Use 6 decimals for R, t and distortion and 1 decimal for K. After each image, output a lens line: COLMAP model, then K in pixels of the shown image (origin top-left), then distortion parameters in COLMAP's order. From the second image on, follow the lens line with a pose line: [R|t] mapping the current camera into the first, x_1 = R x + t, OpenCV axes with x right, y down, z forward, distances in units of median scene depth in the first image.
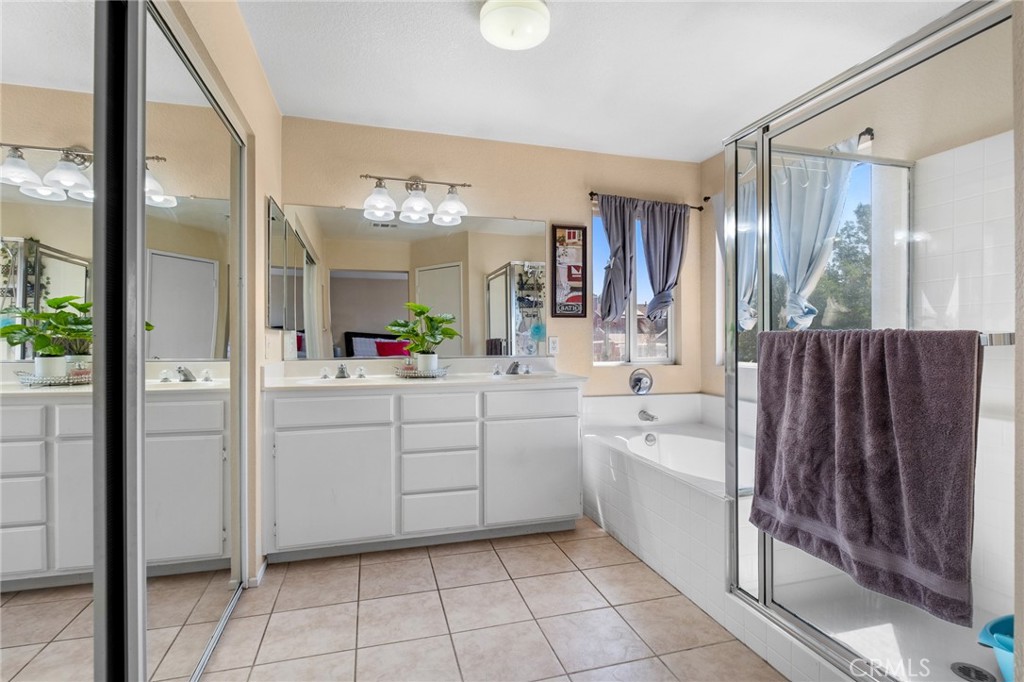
lens RADIAL K [[511.7, 0, 512.6], [0, 511.7, 339.9], [0, 0, 1]] dist [0.003092, -0.001599]
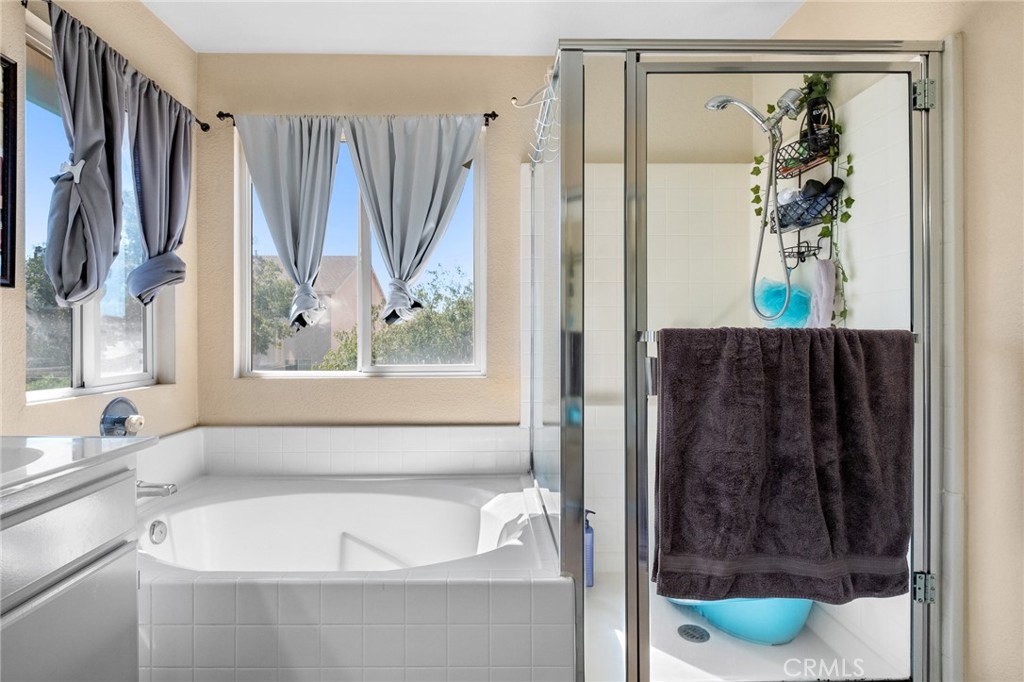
lens RADIAL K [[511.7, 0, 509.6], [0, 511.7, 333.6], [0, 0, 1]] dist [0.003092, -0.001599]
pose [[0.258356, -0.000499, 0.966050, -0.141962], [0.005656, 0.999984, -0.000996, -0.005077], [-0.966033, 0.005721, 0.258355, 0.510429]]
